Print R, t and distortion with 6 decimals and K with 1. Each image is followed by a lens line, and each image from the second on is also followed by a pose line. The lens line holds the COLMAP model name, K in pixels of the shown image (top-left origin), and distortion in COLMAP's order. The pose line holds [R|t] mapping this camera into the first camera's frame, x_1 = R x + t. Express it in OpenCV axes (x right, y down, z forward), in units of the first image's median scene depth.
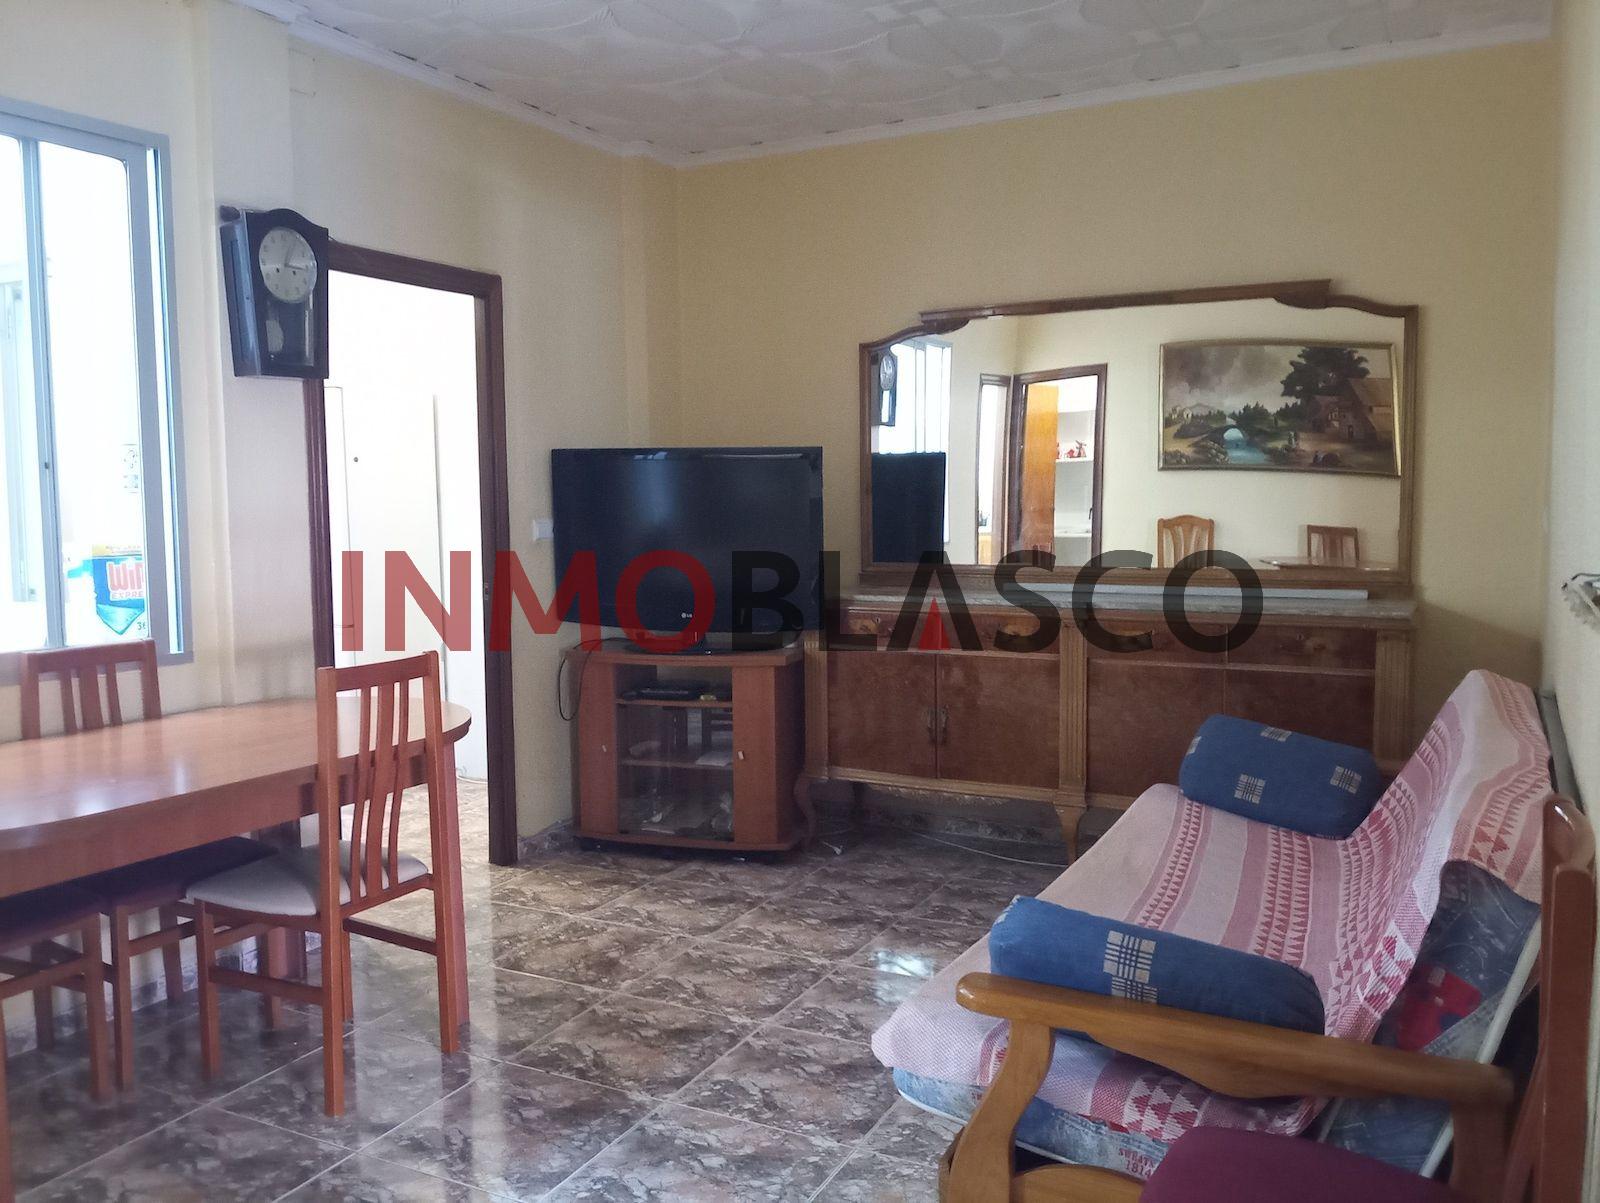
lens RADIAL K [[1295.3, 0, 797.8], [0, 1295.3, 593.1], [0, 0, 1]] dist [0.032322, -0.062281]
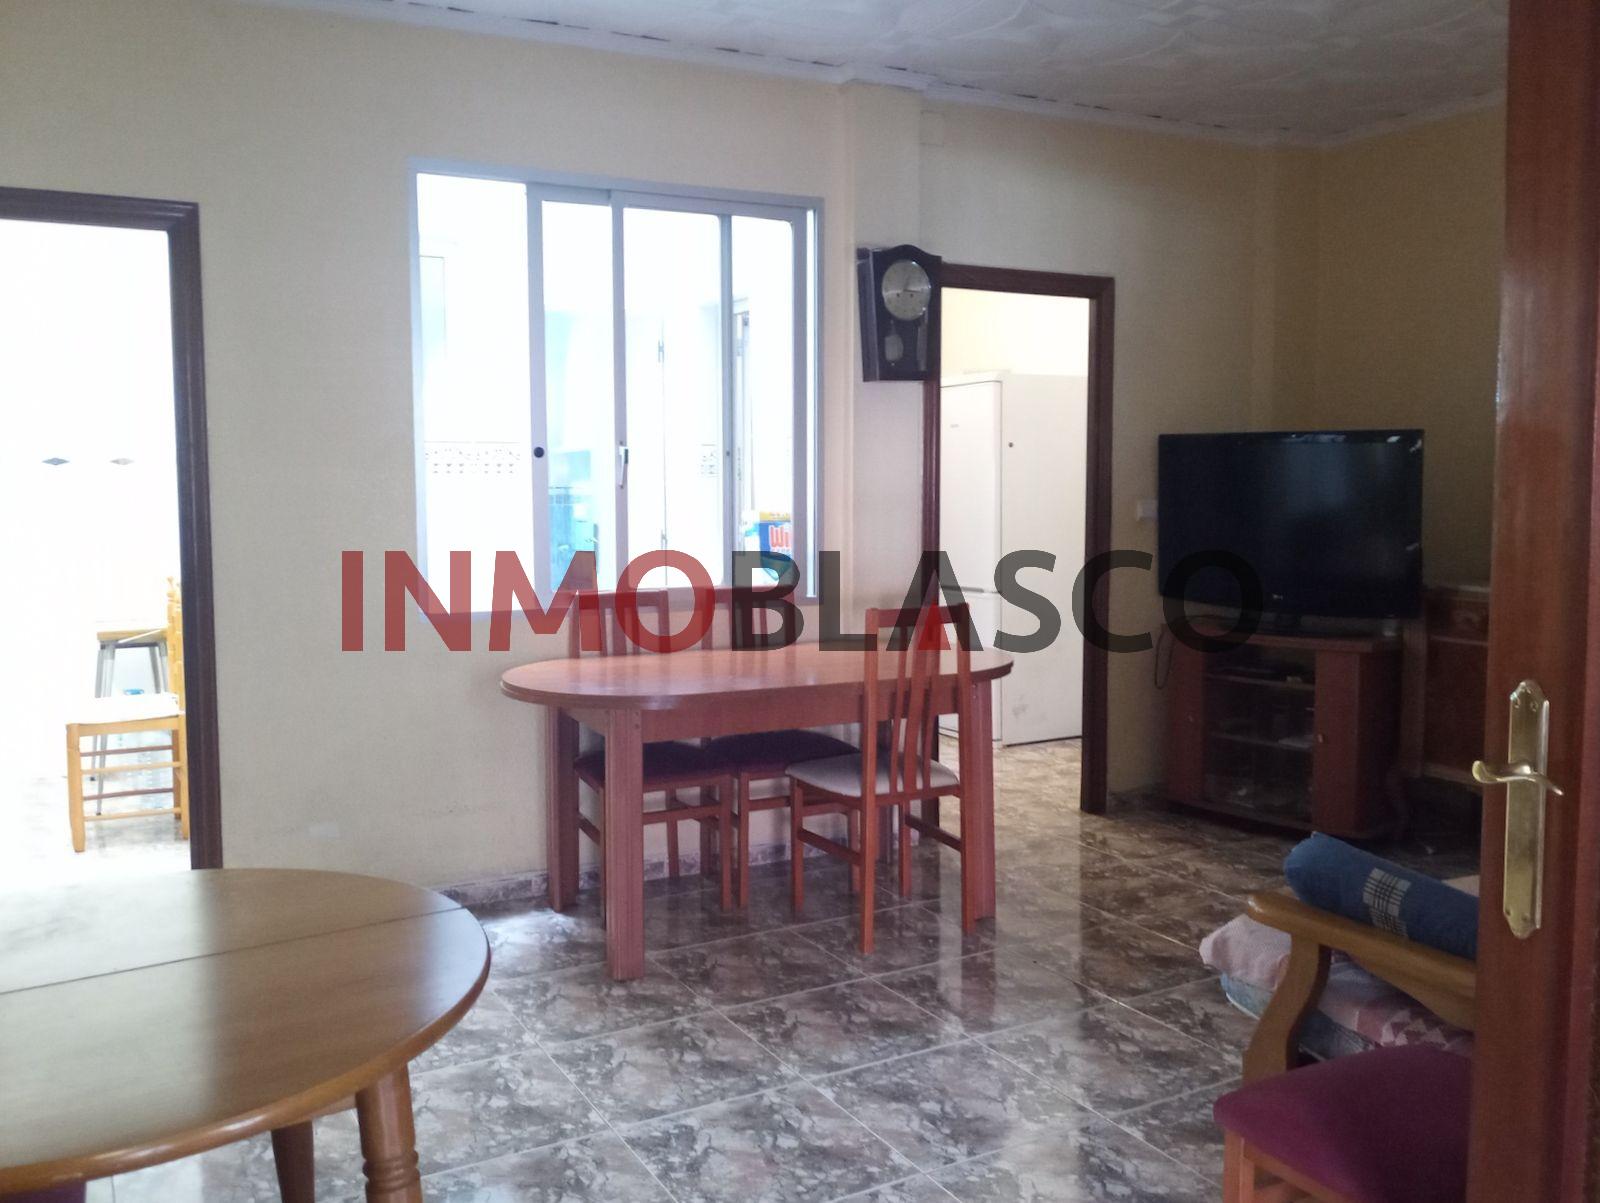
lens RADIAL K [[1303.6, 0, 752.4], [0, 1303.6, 601.4], [0, 0, 1]] dist [0.031496, -0.060857]
pose [[0.827895, 0.060520, -0.557609, 0.199425], [-0.050086, 0.998167, 0.033972, 0.009054], [0.558643, -0.000197, 0.829408, -0.114675]]
